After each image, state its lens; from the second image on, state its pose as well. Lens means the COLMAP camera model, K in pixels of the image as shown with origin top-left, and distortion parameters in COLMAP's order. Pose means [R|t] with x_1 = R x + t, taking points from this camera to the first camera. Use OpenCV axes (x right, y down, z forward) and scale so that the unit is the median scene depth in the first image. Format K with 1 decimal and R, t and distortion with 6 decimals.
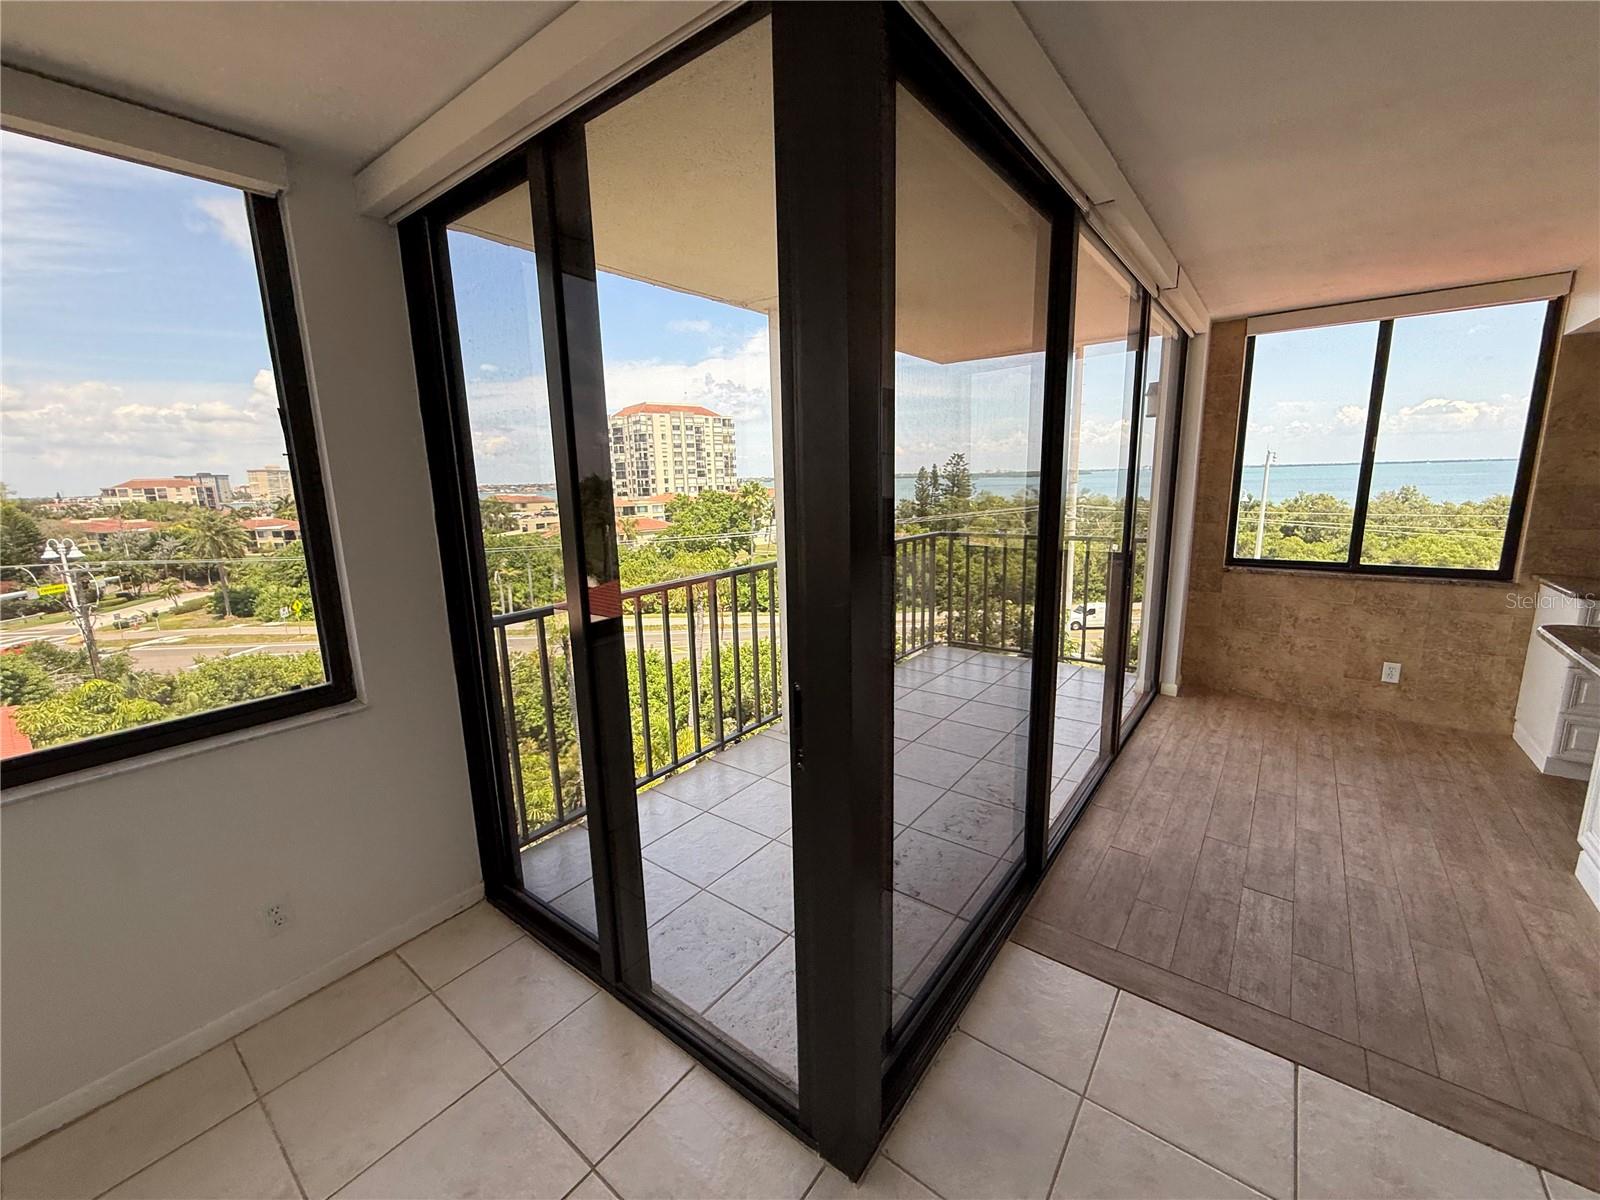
lens RADIAL K [[638.3, 0, 795.4], [0, 638.3, 594.8], [0, 0, 1]] dist [-0.000769, 0.000091]
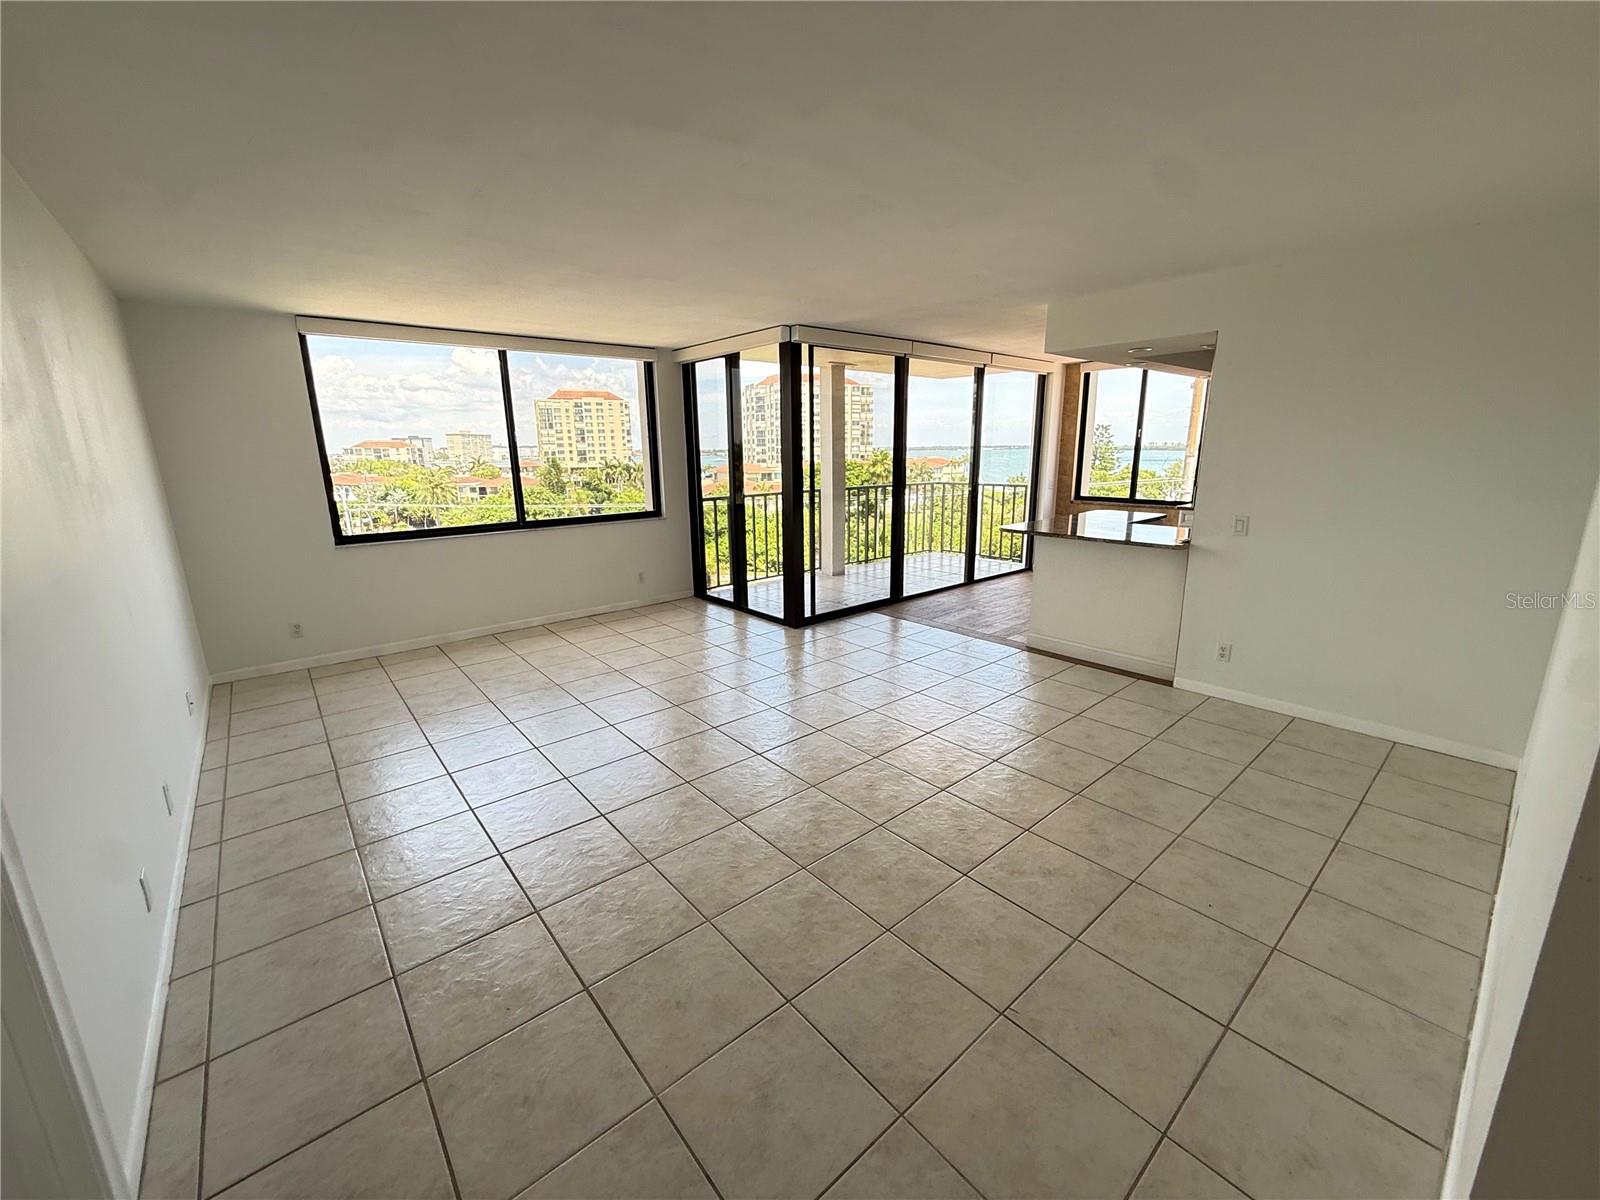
lens RADIAL K [[638.3, 0, 795.4], [0, 638.3, 594.8], [0, 0, 1]] dist [-0.000769, 0.000091]
pose [[0.977756, 0.060934, -0.200700, 0.319733], [-0.051431, 0.997310, 0.052232, 0.183837], [0.203343, -0.040748, 0.978259, -1.034611]]
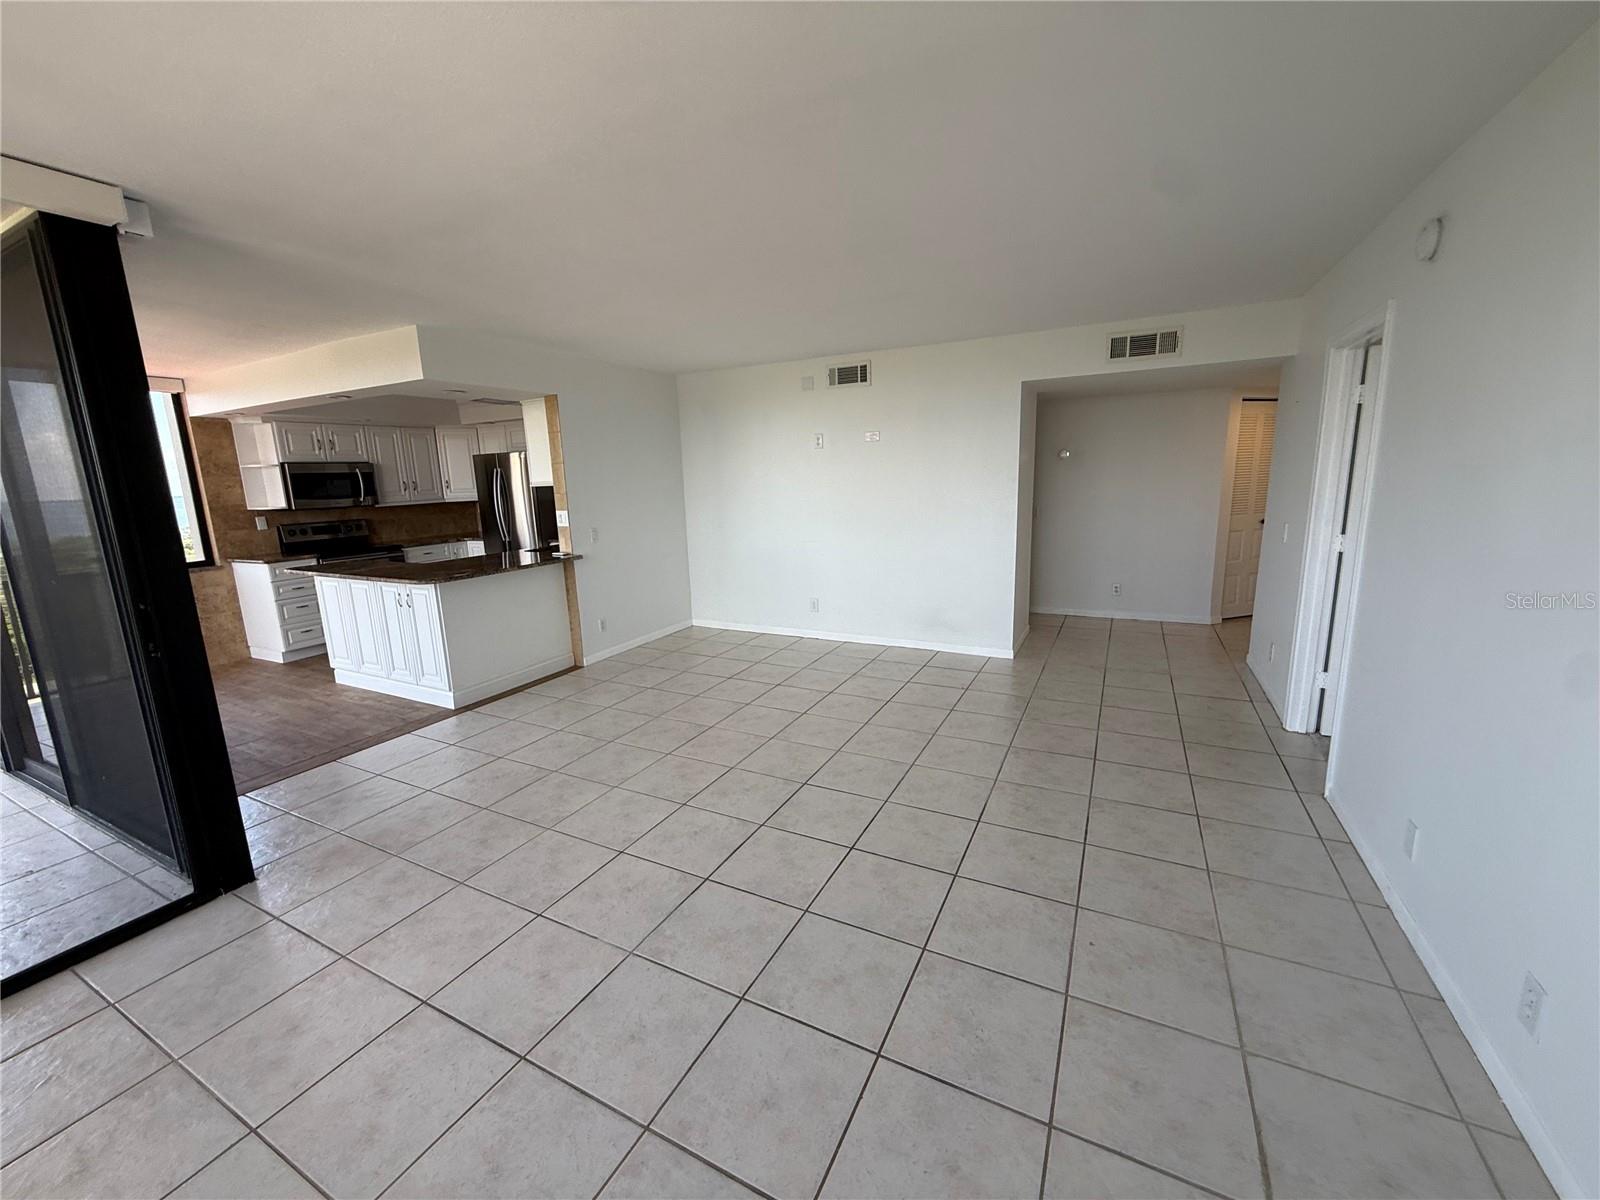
lens RADIAL K [[638.0, 0, 795.3], [0, 638.0, 598.4], [0, 0, 1]] dist [0.000061, -0.000291]
pose [[-0.182711, -0.156738, 0.970593, -0.646422], [0.217173, 0.956391, 0.195327, 0.055819], [-0.958881, 0.246475, -0.140704, -0.138087]]
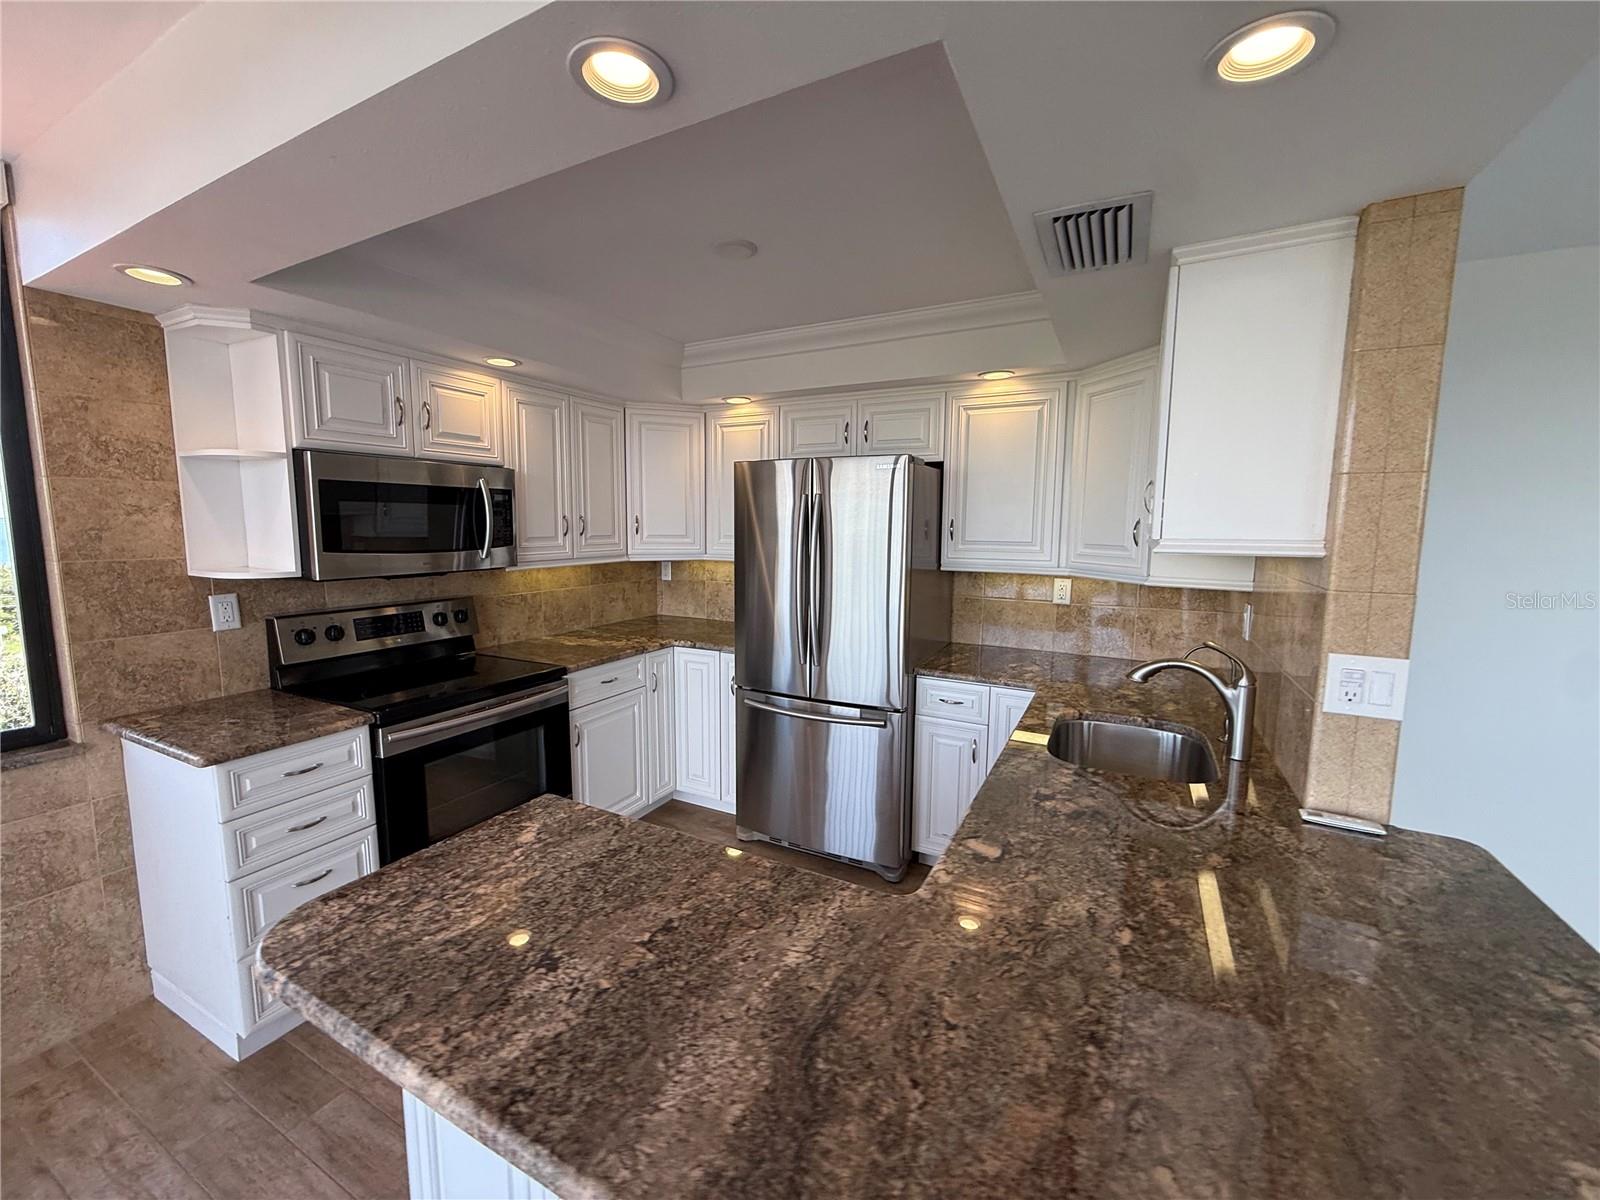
lens RADIAL K [[636.0, 0, 794.5], [0, 636.0, 599.6], [0, 0, 1]] dist [-0.001347, 0.000288]
pose [[-0.175589, -0.092853, 0.980075, 0.457560], [0.175497, 0.976643, 0.123970, -0.086489], [-0.968695, 0.193768, -0.155192, 0.425191]]
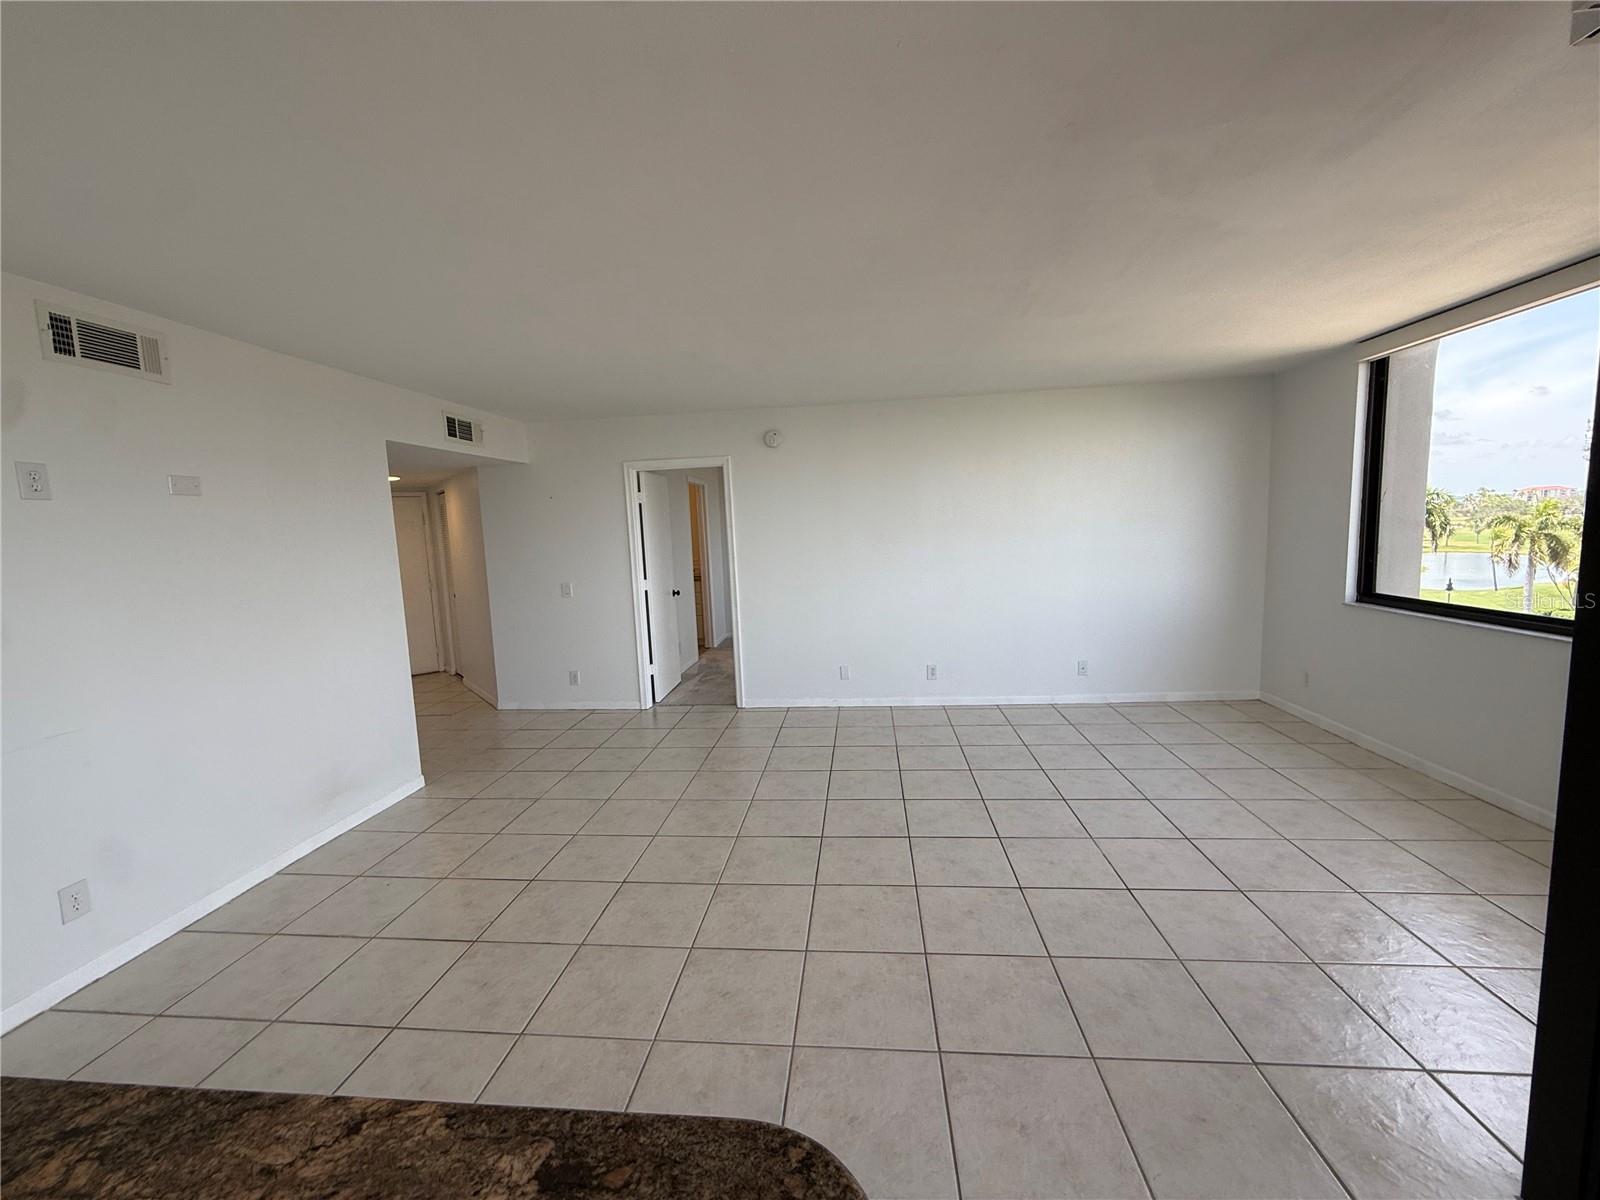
lens RADIAL K [[638.0, 0, 795.3], [0, 638.0, 598.4], [0, 0, 1]] dist [0.000061, -0.000291]
pose [[-0.848251, 0.122435, -0.515248, 0.518477], [-0.032092, 0.959239, 0.280770, -0.069603], [0.528622, 0.254698, -0.809746, 0.353570]]
